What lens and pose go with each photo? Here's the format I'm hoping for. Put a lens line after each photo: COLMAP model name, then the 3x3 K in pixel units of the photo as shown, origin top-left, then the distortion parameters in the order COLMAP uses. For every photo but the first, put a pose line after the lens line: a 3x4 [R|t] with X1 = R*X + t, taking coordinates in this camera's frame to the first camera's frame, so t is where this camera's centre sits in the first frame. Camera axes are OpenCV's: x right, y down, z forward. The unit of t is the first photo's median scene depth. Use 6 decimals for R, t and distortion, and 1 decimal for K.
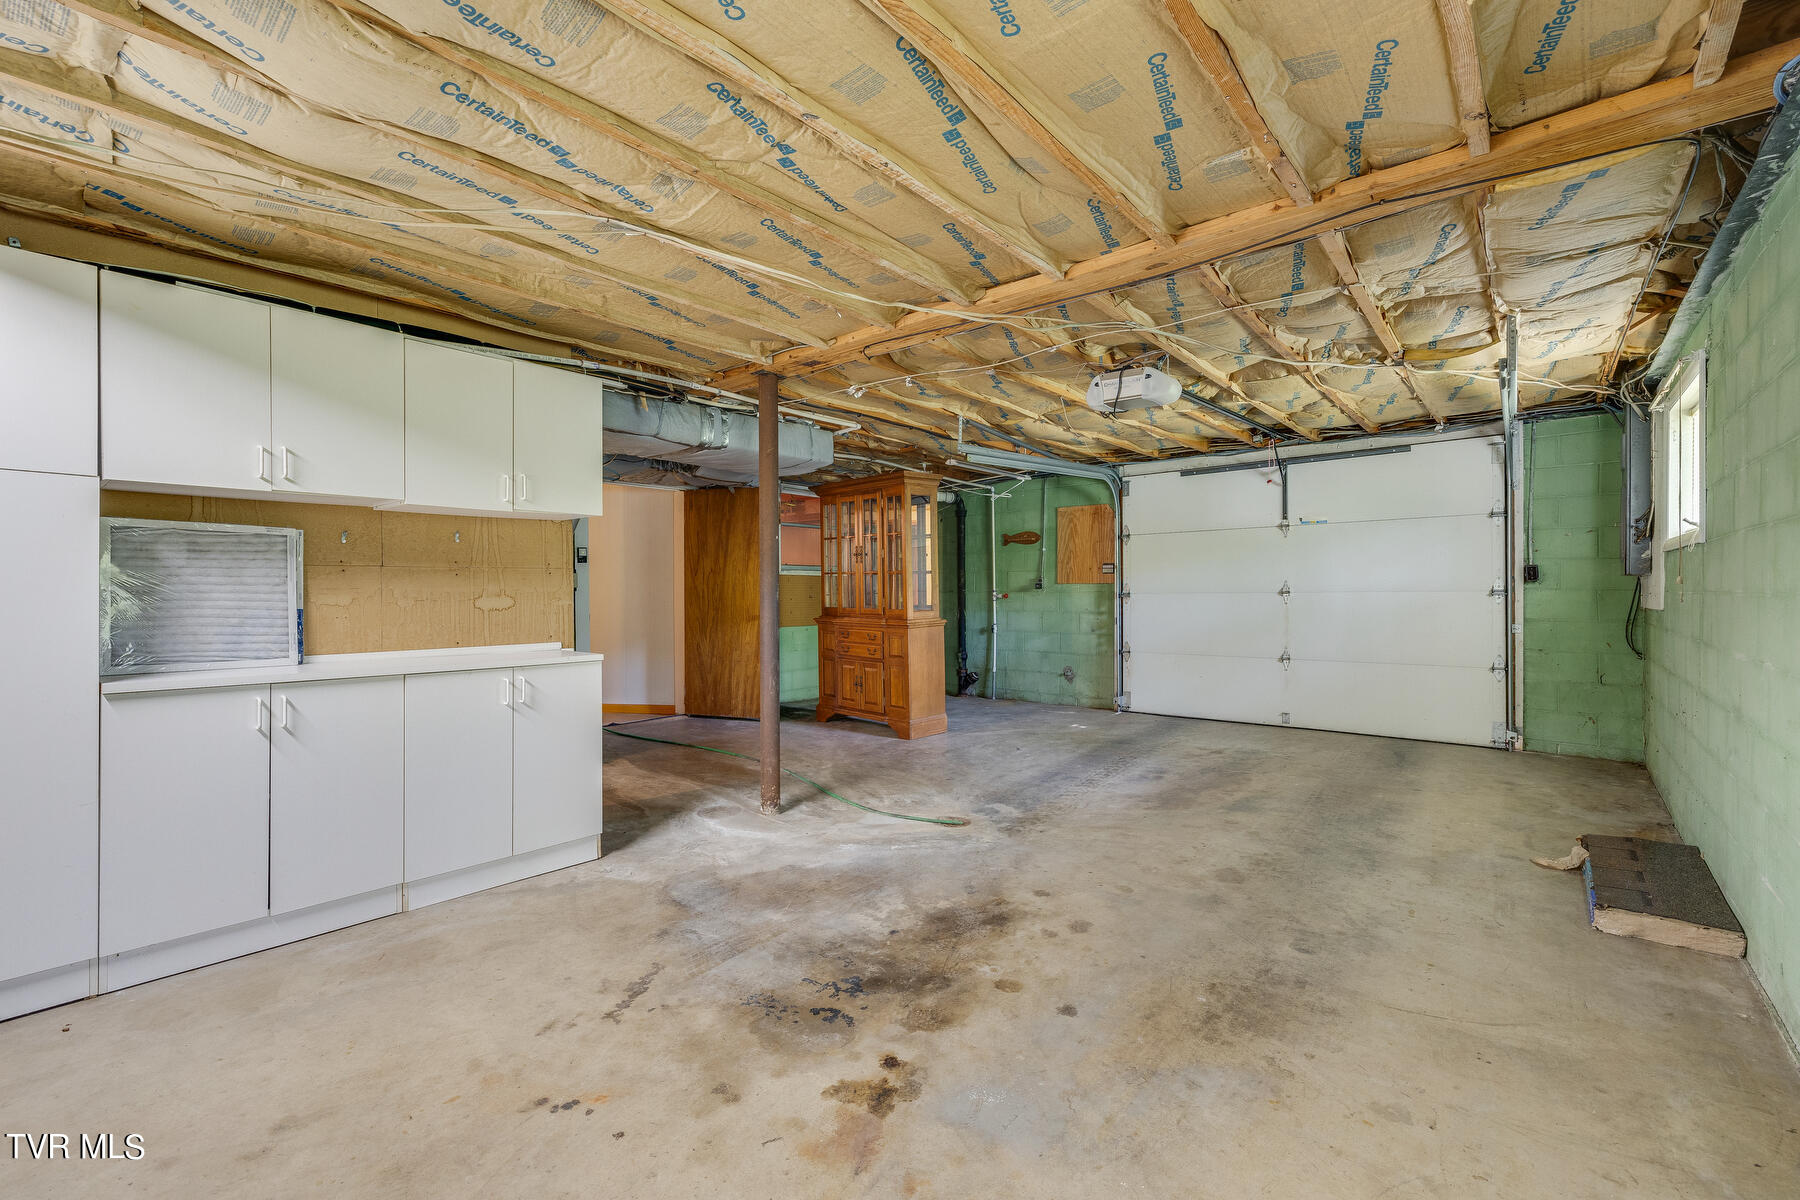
lens RADIAL K [[763.8, 0, 899.5], [0, 763.8, 591.4], [0, 0, 1]] dist [0.003530, 0.000775]
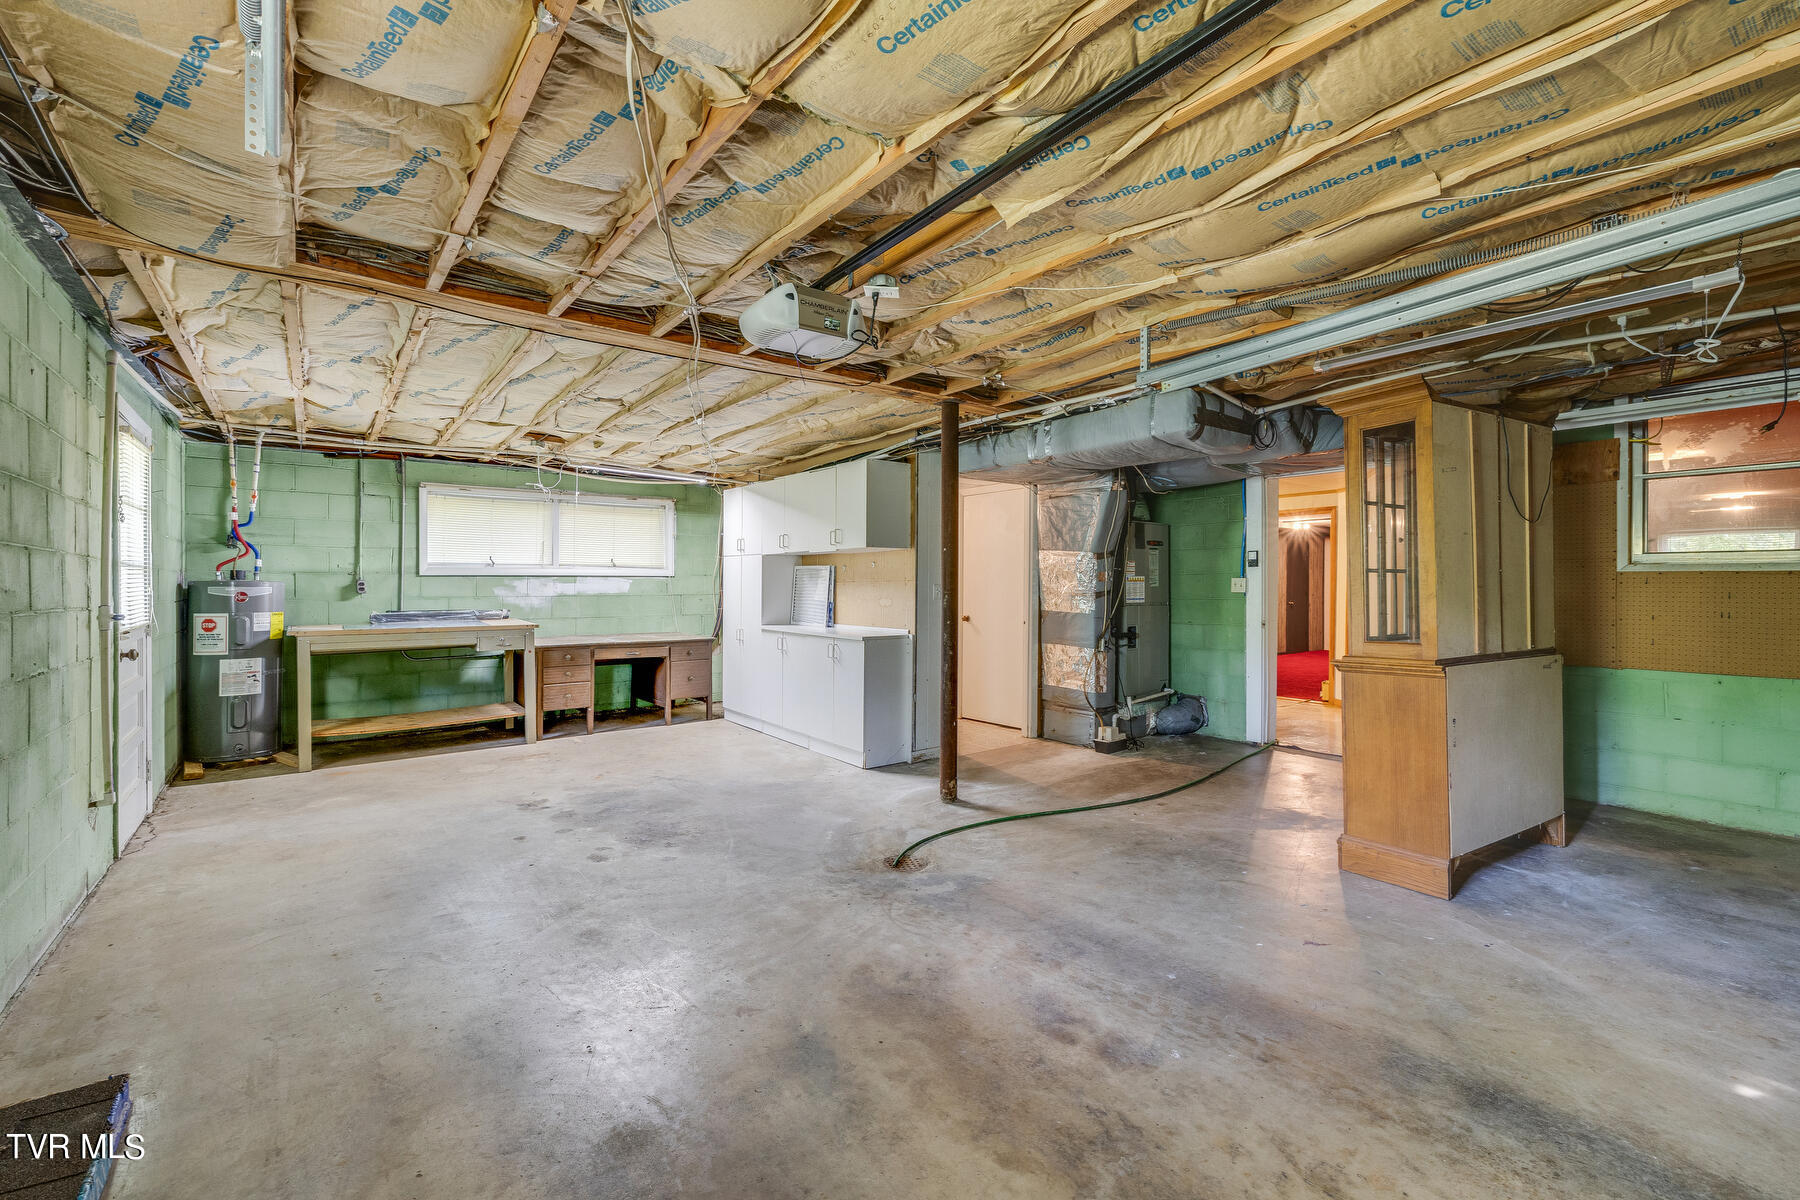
lens RADIAL K [[763.8, 0, 899.2], [0, 763.8, 590.4], [0, 0, 1]] dist [0.003530, 0.000775]
pose [[-0.213161, 0.000690, -0.977017, 0.967675], [-0.006488, 0.999977, 0.002122, -0.014276], [0.976996, 0.006791, -0.213152, 1.231854]]
